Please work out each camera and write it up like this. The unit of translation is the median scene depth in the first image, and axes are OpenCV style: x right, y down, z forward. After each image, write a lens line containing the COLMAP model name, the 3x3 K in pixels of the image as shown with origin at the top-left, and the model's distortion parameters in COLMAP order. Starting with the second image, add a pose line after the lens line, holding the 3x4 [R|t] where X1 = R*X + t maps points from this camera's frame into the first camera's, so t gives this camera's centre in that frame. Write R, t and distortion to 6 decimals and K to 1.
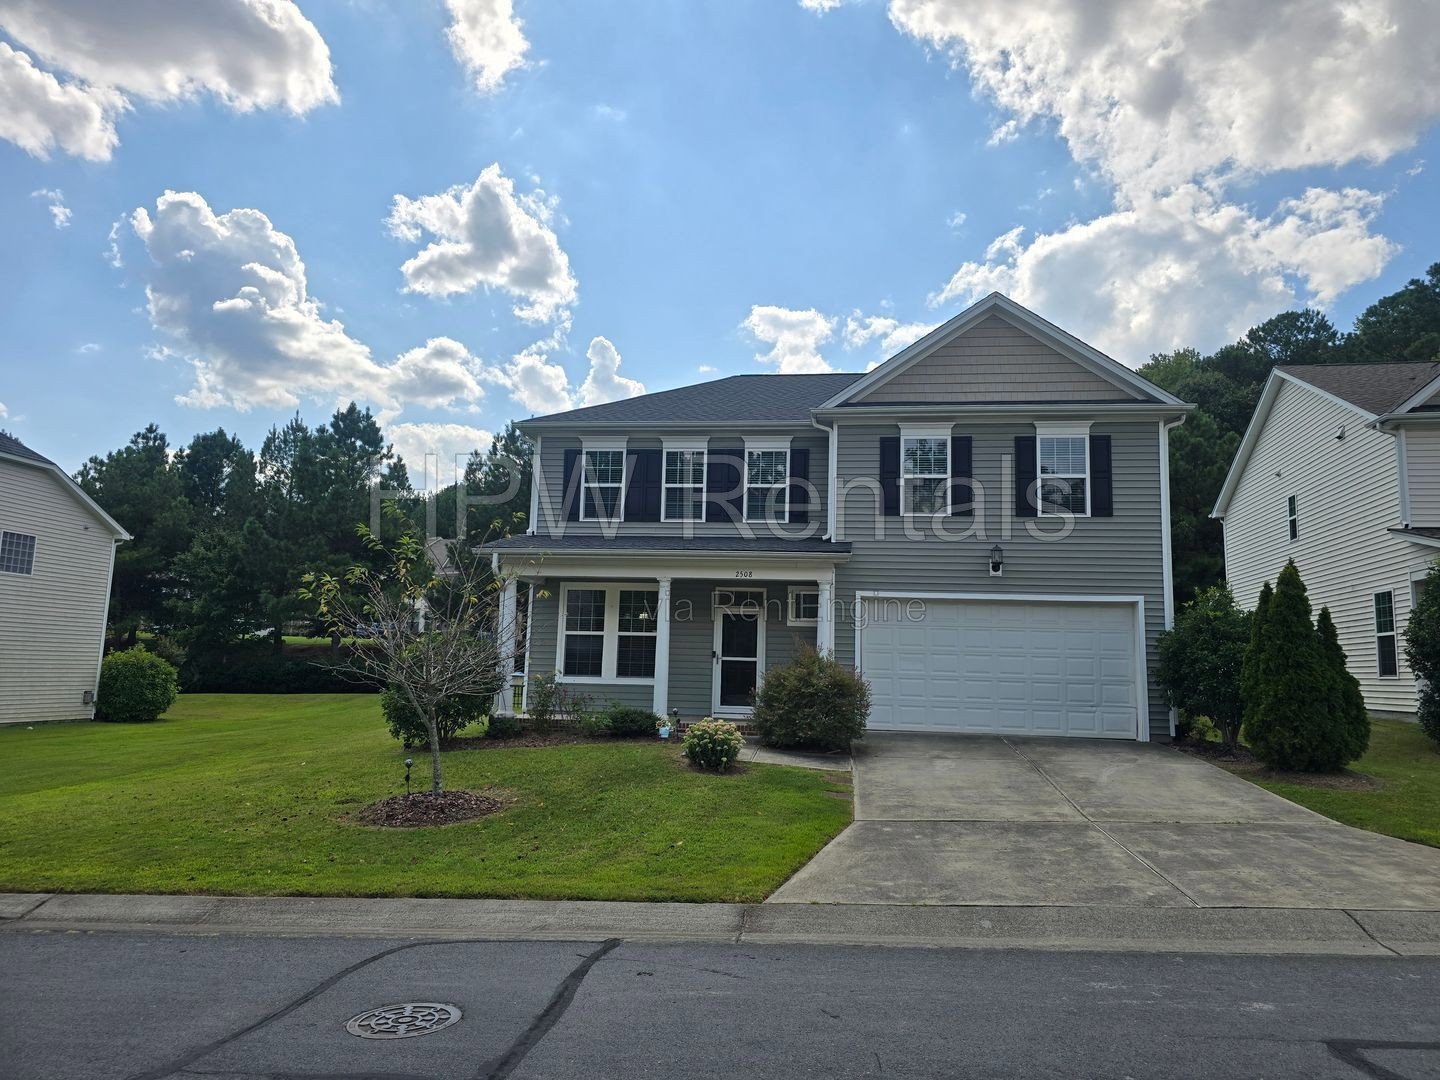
lens RADIAL K [[1019.4, 0, 727.6], [0, 1019.4, 533.5], [0, 0, 1]] dist [0.066724, -0.061639]
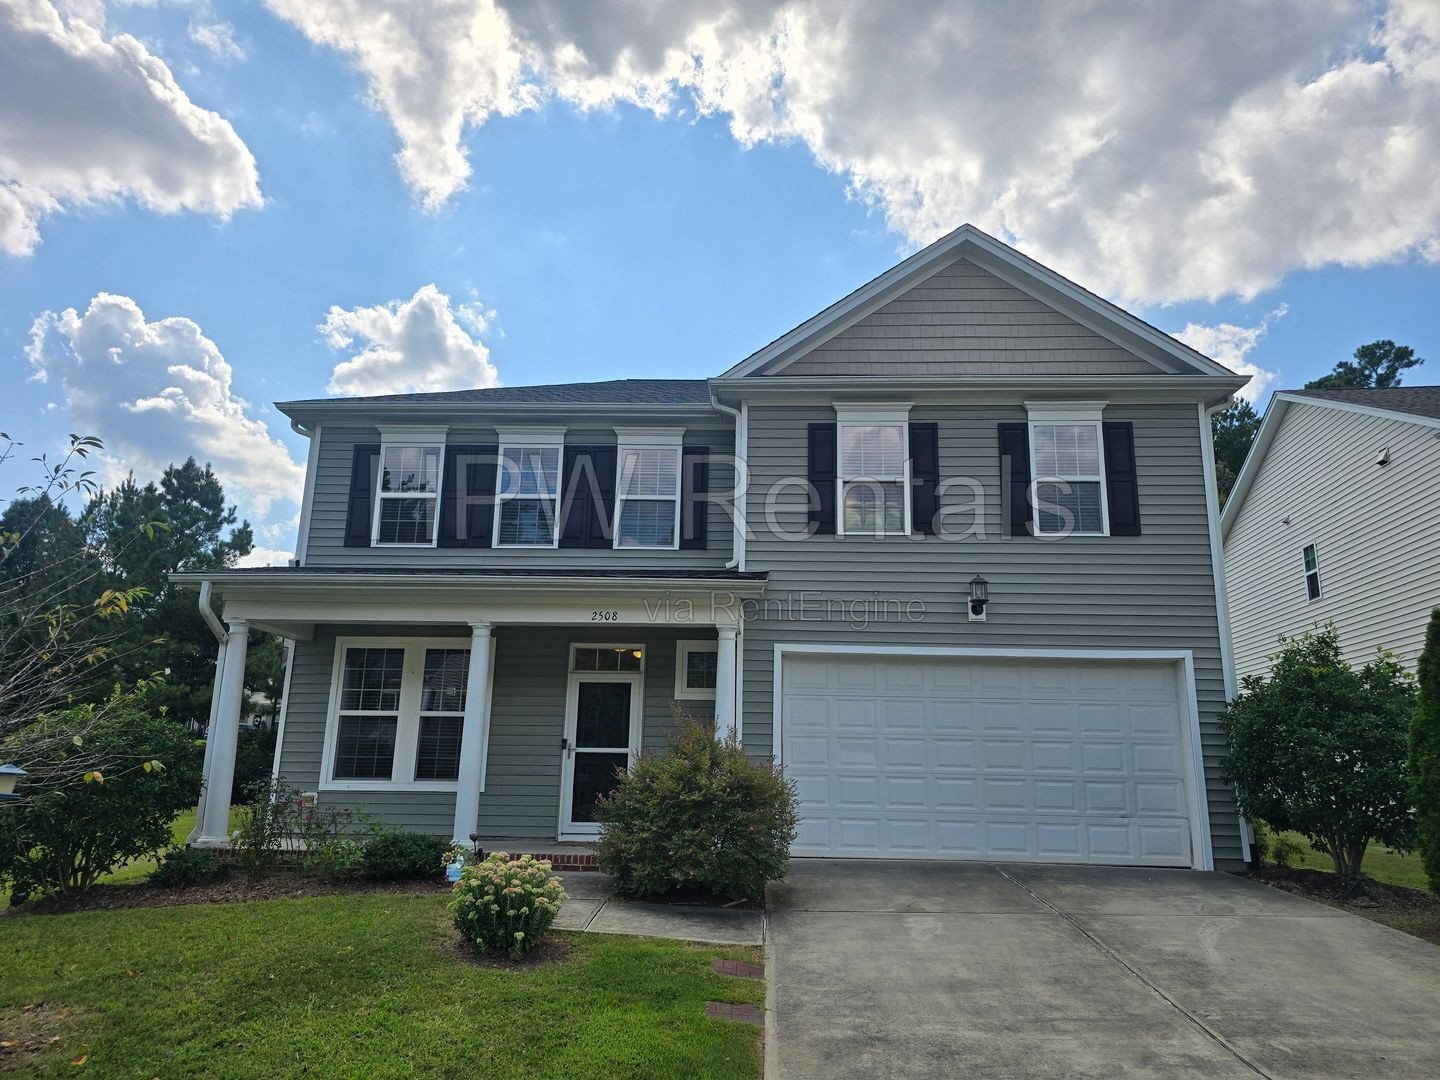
lens RADIAL K [[1019.4, 0, 727.6], [0, 1019.4, 533.5], [0, 0, 1]] dist [0.066724, -0.061639]
pose [[0.997291, 0.008253, 0.073095, 0.045463], [-0.001052, 0.995184, -0.098020, 0.049730], [-0.073552, 0.097677, 0.992496, 0.328197]]
